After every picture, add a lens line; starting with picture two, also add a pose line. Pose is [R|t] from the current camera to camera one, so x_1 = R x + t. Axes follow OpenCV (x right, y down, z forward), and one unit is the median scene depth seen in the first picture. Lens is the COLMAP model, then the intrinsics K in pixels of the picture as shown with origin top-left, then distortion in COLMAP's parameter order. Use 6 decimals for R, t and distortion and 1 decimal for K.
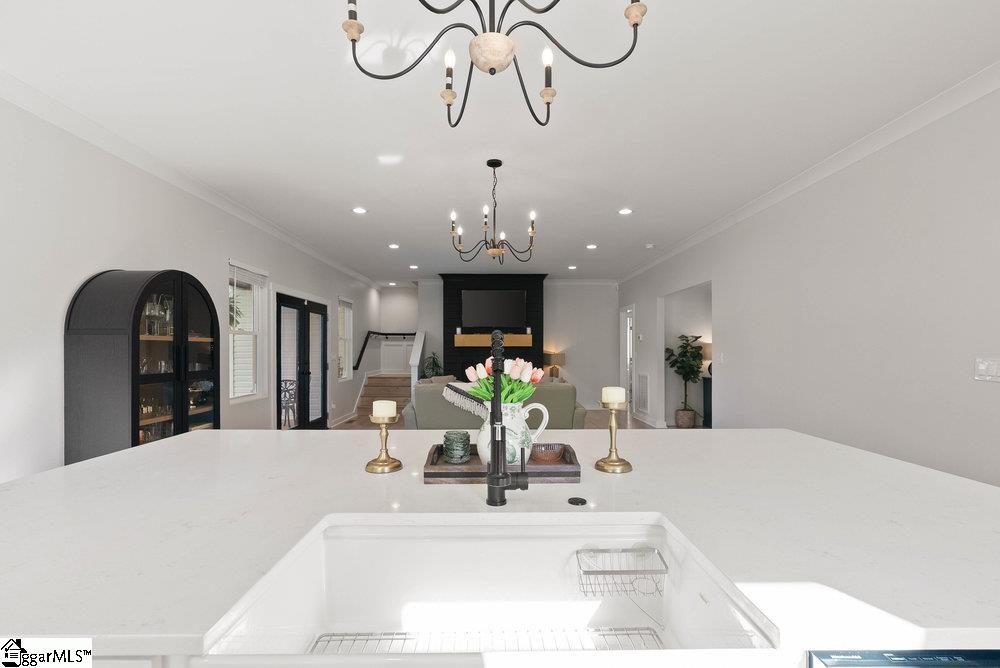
lens RADIAL K [[454.6, 0, 499.8], [0, 454.6, 339.2], [0, 0, 1]] dist [-0.001755, -0.000120]
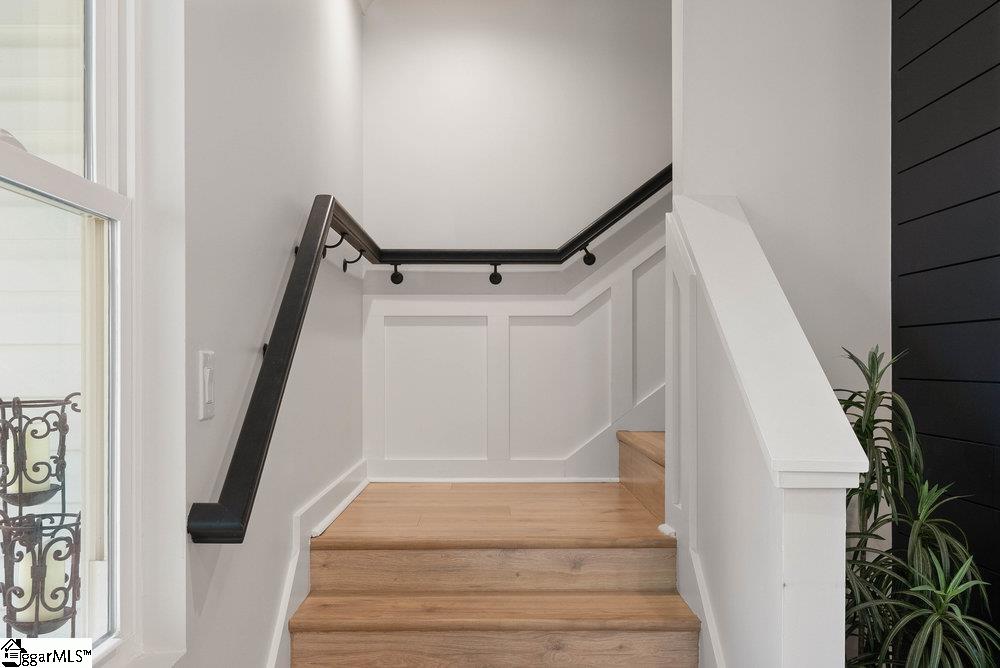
lens RADIAL K [[893.3, 0, 499.9], [0, 893.3, 336.1], [0, 0, 1]] dist [0.001698, 0.000069]
pose [[0.999986, 0.002443, -0.004675, -0.227061], [-0.002449, 0.999996, -0.001287, 0.022224], [0.004672, 0.001298, 0.999988, 0.717038]]
